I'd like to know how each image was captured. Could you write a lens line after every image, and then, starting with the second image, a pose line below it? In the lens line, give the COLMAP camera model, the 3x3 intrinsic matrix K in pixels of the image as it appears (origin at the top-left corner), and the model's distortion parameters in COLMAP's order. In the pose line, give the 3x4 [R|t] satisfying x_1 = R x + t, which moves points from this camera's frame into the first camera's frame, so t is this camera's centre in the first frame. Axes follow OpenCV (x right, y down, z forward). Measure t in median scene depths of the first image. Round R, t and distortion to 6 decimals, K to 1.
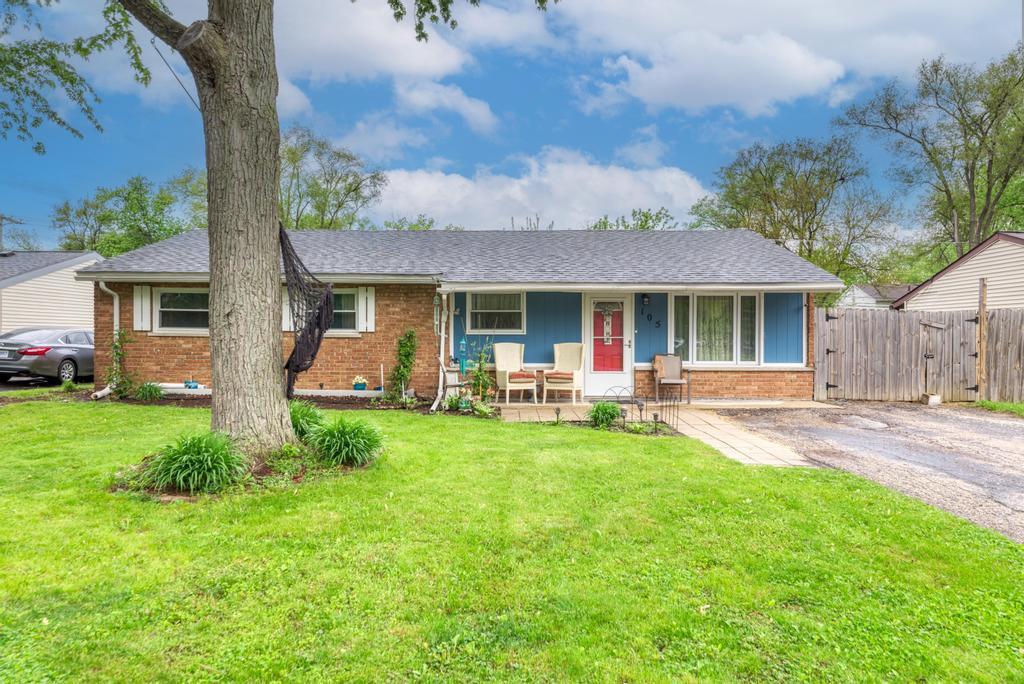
lens RADIAL K [[660.1, 0, 512.0], [0, 660.1, 342.0], [0, 0, 1]] dist [0.003372, 0.002381]
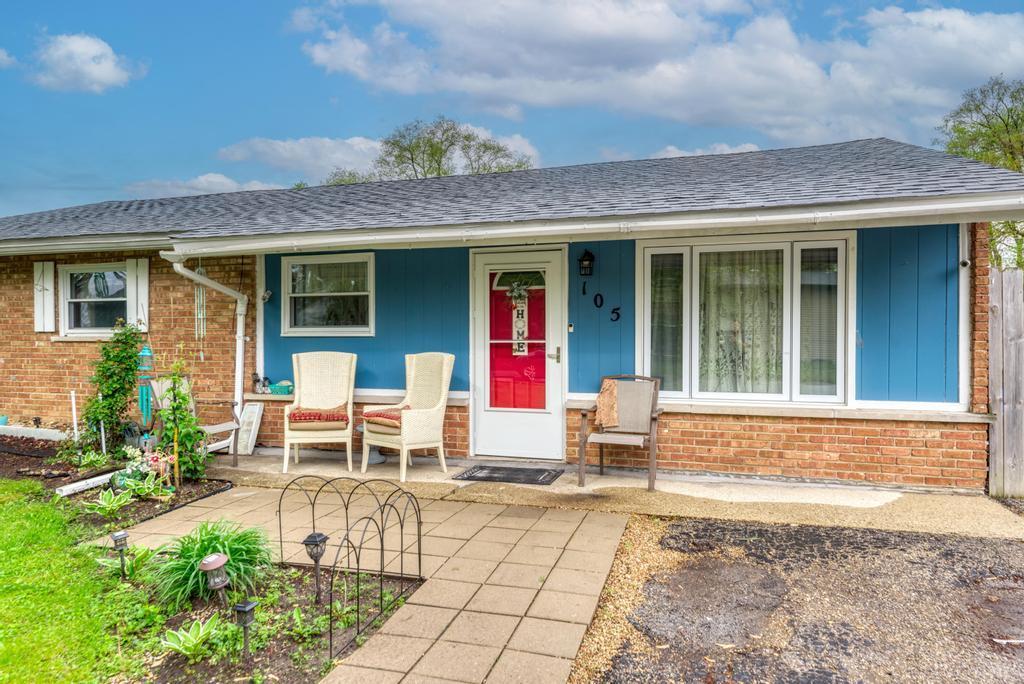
lens RADIAL K [[660.1, 0, 512.0], [0, 660.1, 342.0], [0, 0, 1]] dist [0.003372, 0.002381]
pose [[0.956325, -0.000080, -0.292304, 0.290618], [0.000491, 0.999999, 0.001332, -0.007182], [0.292304, -0.001417, 0.956325, 0.514377]]
